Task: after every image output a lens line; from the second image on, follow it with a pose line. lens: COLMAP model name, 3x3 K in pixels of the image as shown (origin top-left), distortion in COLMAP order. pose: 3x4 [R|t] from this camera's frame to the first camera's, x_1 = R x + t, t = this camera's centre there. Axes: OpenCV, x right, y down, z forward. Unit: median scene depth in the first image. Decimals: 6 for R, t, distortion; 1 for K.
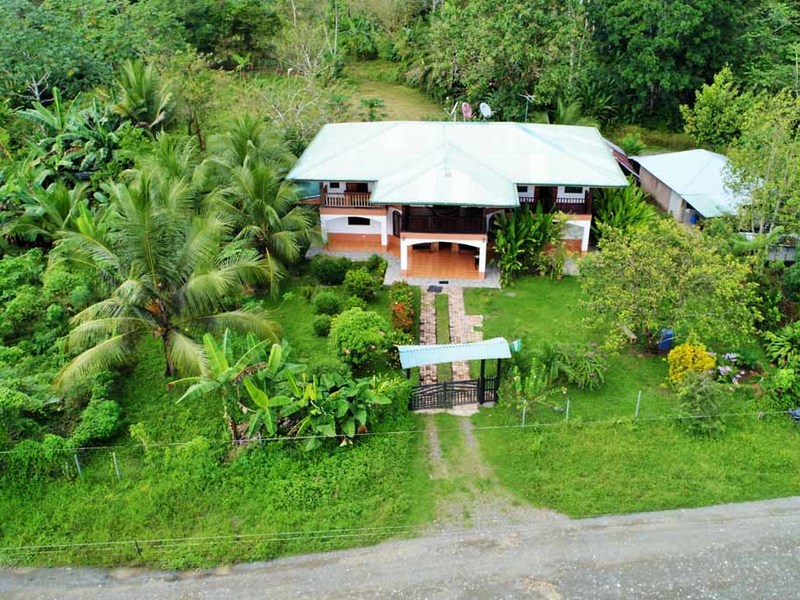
lens RADIAL K [[712.0, 0, 400.0], [0, 712.0, 300.0], [0, 0, 1]] dist [-0.001615, -0.008027]
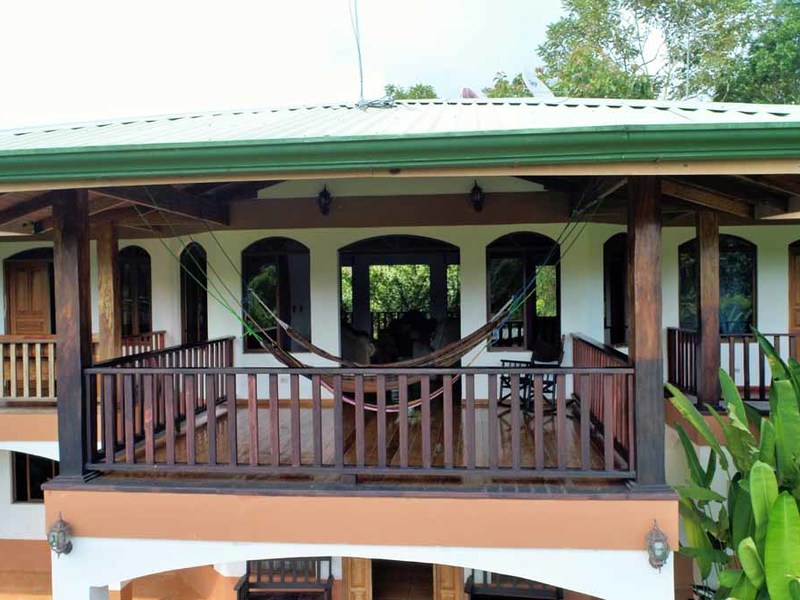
lens RADIAL K [[568.9, 0, 414.6], [0, 568.9, 300.6], [0, 0, 1]] dist [-0.027556, -0.001153]
pose [[0.999913, -0.009776, 0.008895, 0.067582], [0.012829, 0.879791, -0.475188, -0.069291], [-0.003180, 0.475261, 0.879839, 0.819544]]
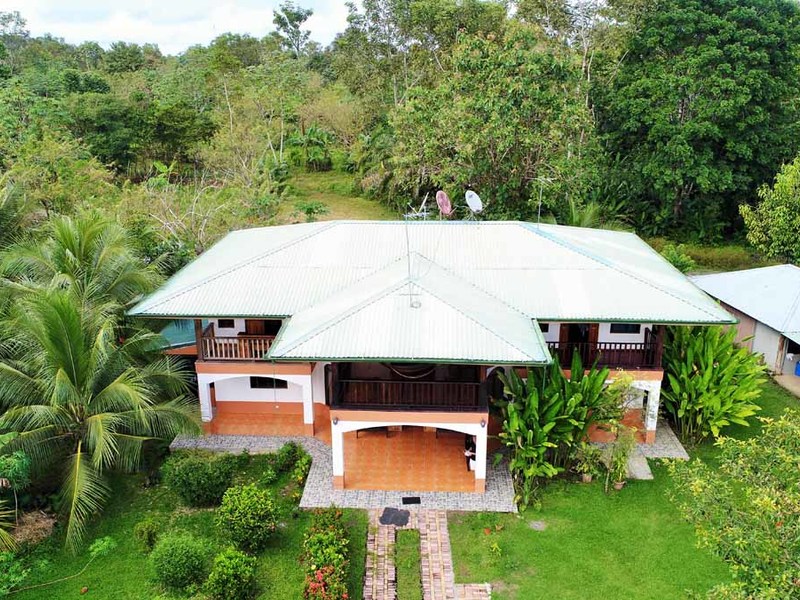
lens RADIAL K [[712.0, 0, 400.0], [0, 712.0, 300.0], [0, 0, 1]] dist [-0.001615, -0.008027]
pose [[0.999044, -0.007054, 0.043145, 0.028926], [0.014580, 0.984156, -0.176703, -0.074933], [-0.041215, 0.177163, 0.983318, 0.415407]]
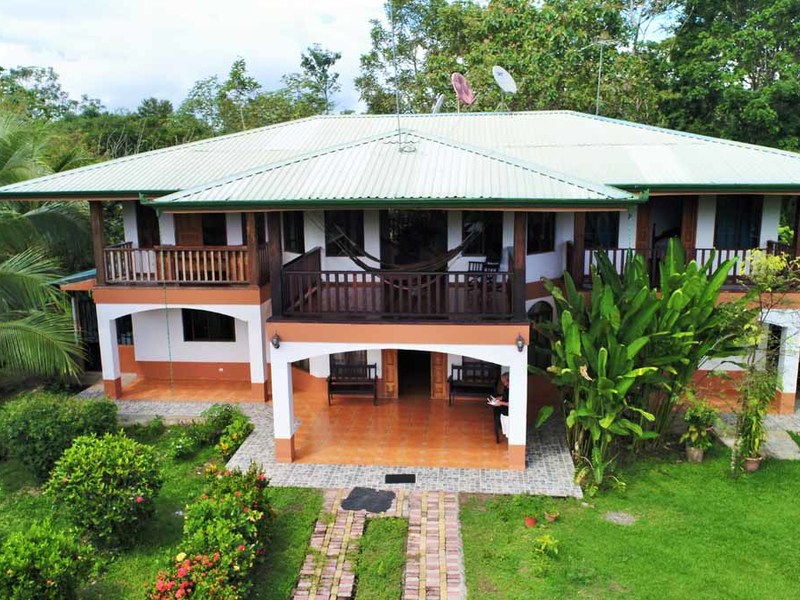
lens RADIAL K [[712.0, 0, 400.0], [0, 712.0, 300.0], [0, 0, 1]] dist [-0.001615, -0.008027]
pose [[0.999952, -0.000358, -0.009841, 0.061089], [-0.002539, 0.956171, -0.292799, -0.007204], [0.009514, 0.292810, 0.956123, 0.631375]]
